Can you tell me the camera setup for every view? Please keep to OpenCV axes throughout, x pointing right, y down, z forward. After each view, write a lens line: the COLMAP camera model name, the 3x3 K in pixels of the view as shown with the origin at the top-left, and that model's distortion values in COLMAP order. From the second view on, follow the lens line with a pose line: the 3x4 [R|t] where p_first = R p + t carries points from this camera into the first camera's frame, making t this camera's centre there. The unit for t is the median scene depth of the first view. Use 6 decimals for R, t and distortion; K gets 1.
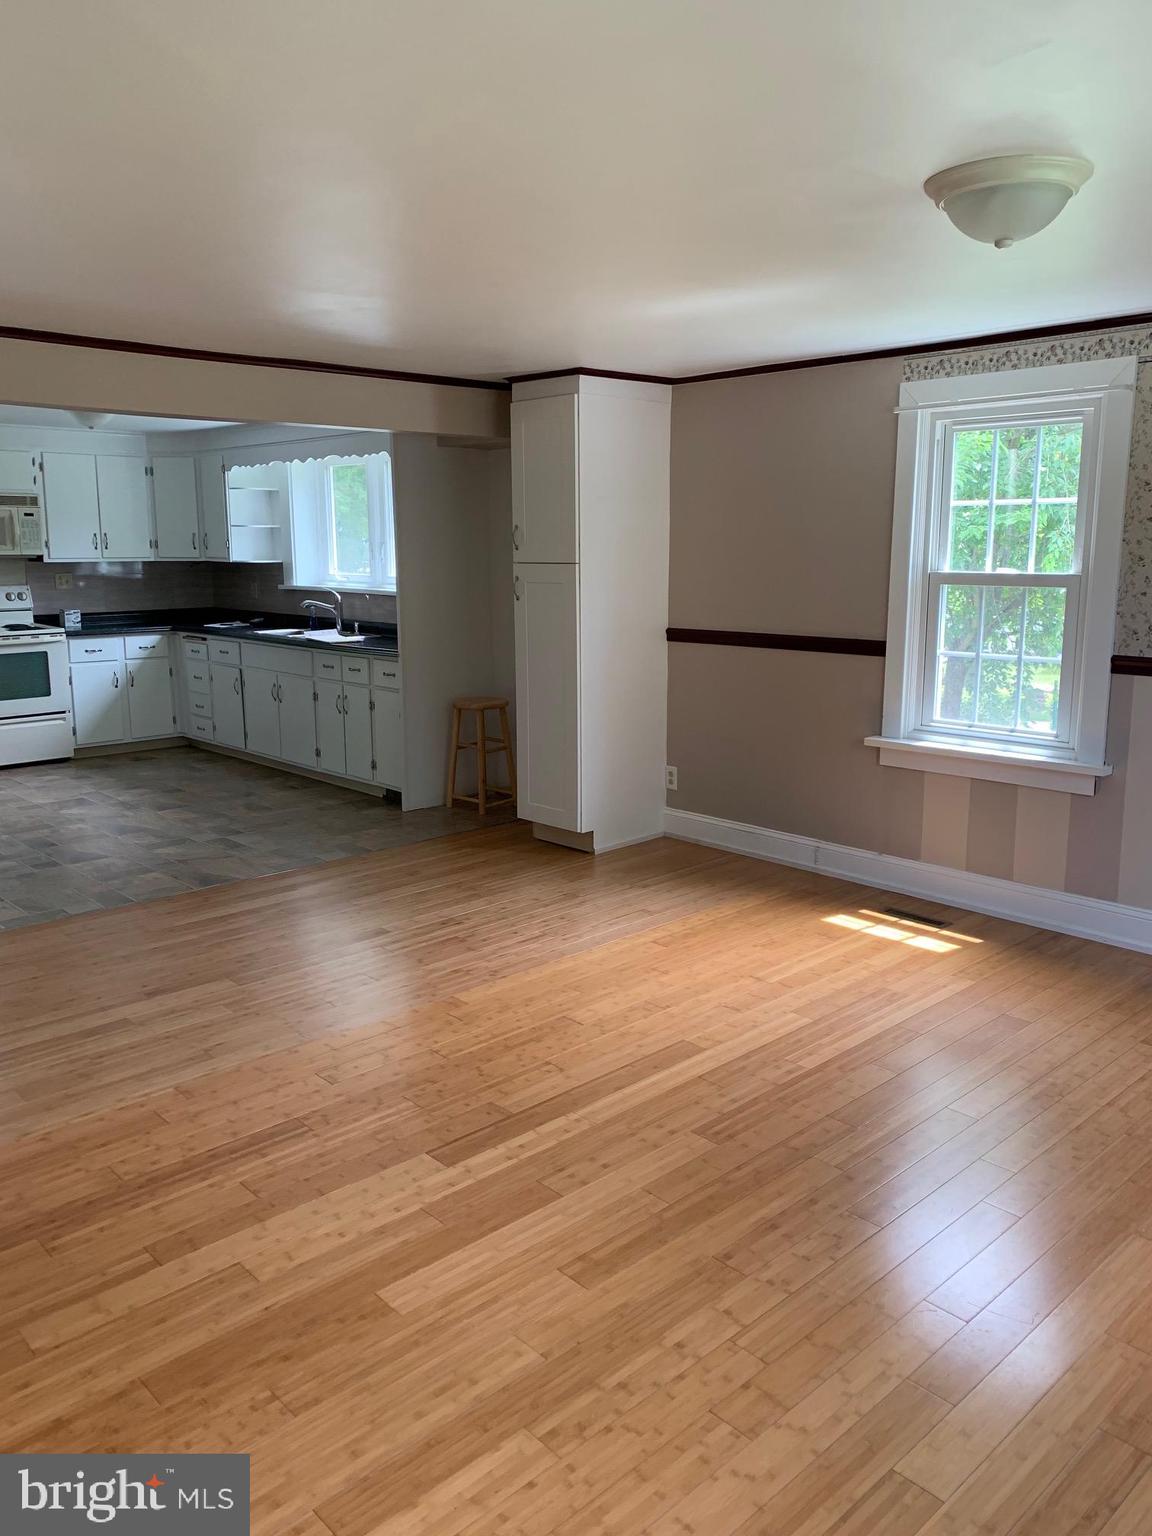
lens RADIAL K [[1162.1, 0, 584.5], [0, 1162.1, 765.3], [0, 0, 1]] dist [0.031929, -0.039703]
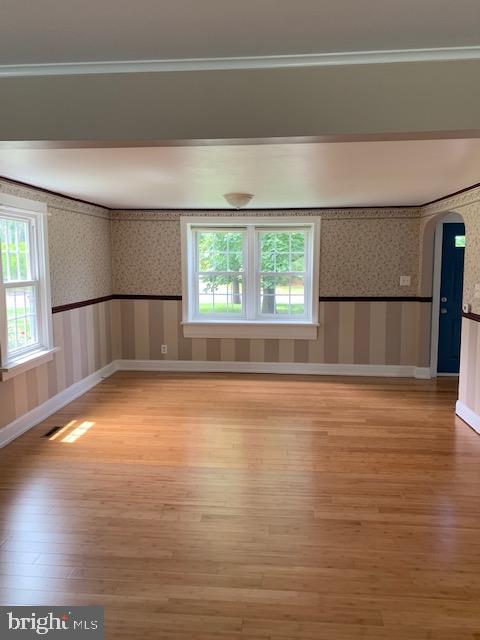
lens RADIAL K [[484.2, 0, 243.4], [0, 484.2, 318.9], [0, 0, 1]] dist [0.031929, -0.039703]
pose [[-0.660194, -0.087328, 0.746001, -0.776776], [0.148572, 0.958410, 0.243675, -0.305167], [-0.736254, 0.271708, -0.619762, 1.497980]]
